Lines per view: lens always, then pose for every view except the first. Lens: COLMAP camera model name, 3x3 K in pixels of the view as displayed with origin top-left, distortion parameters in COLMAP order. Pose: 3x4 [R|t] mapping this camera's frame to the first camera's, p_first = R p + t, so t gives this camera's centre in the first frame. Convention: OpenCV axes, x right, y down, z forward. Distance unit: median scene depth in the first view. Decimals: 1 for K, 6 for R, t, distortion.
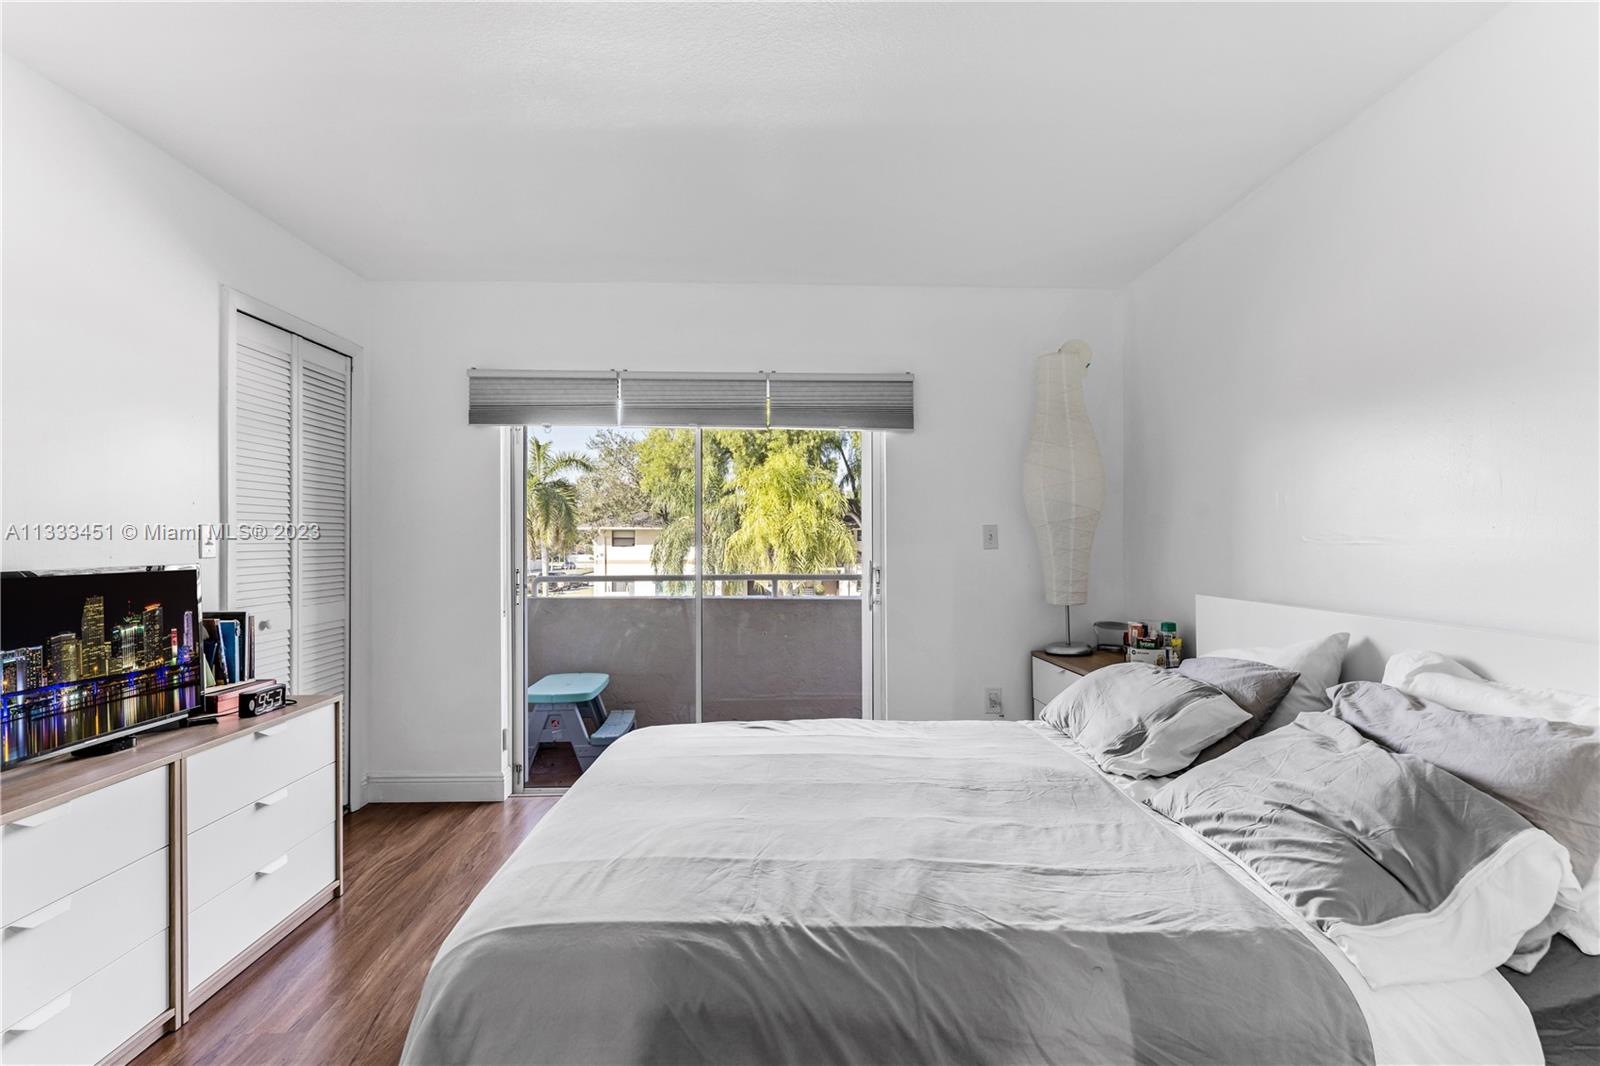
lens RADIAL K [[760.1, 0, 810.6], [0, 760.1, 523.3], [0, 0, 1]] dist [0.000397, 0.000385]
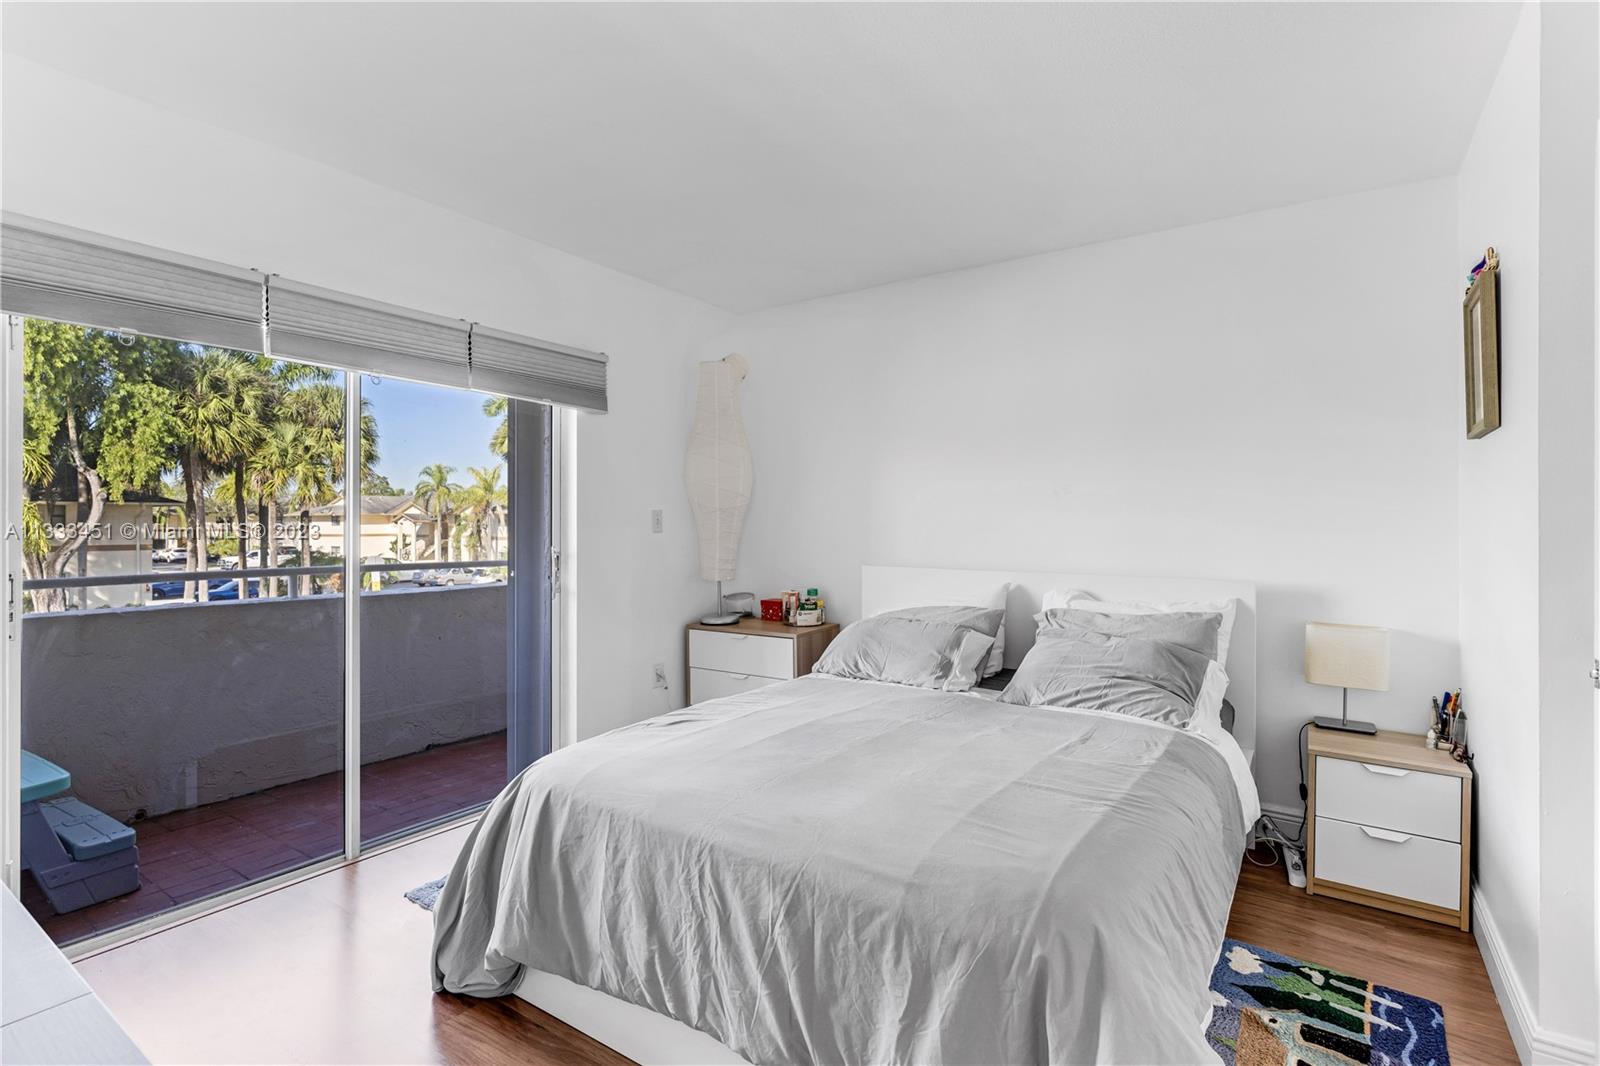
lens RADIAL K [[758.3, 0, 795.0], [0, 758.3, 509.9], [0, 0, 1]] dist [-0.000226, 0.000114]
pose [[0.596306, 0.018313, 0.802548, -0.524502], [-0.024322, 0.999693, -0.004740, 0.002466], [-0.802389, -0.016693, 0.596568, 0.225100]]
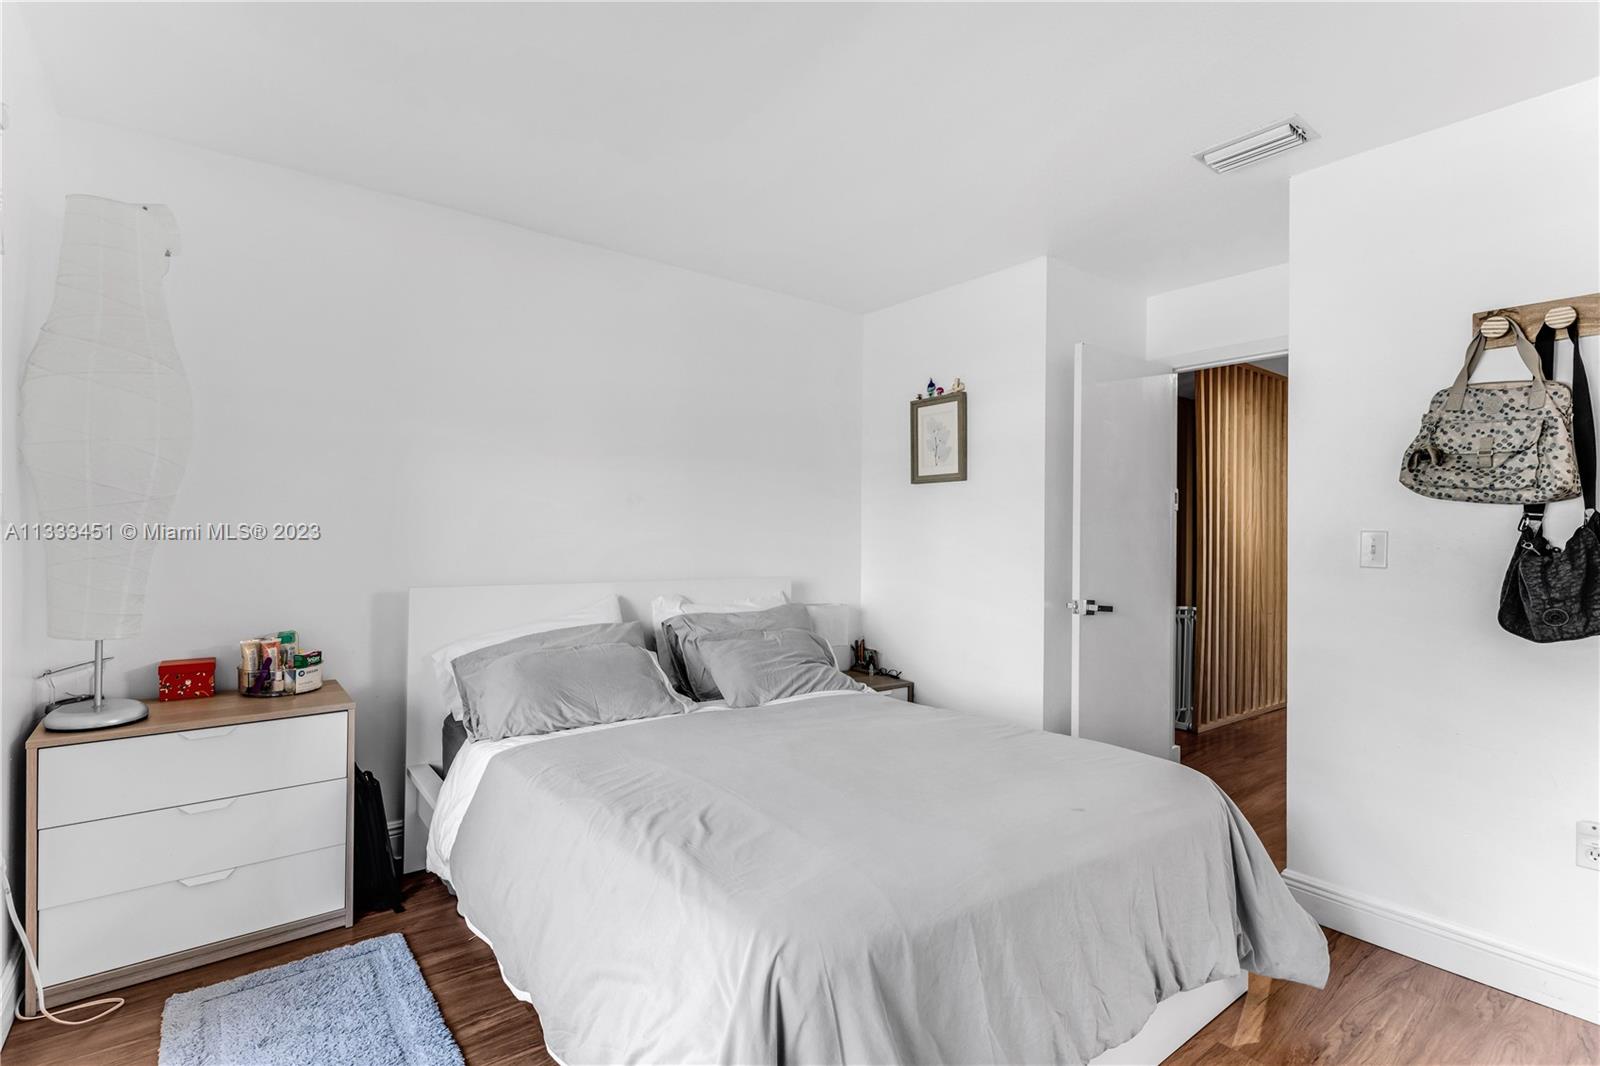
lens RADIAL K [[760.1, 0, 810.6], [0, 760.1, 523.3], [0, 0, 1]] dist [0.000397, 0.000385]
pose [[-0.598798, 0.011224, 0.800822, -0.447662], [-0.029762, 0.998899, -0.036254, 0.025731], [-0.800347, -0.045543, -0.597805, 0.914588]]
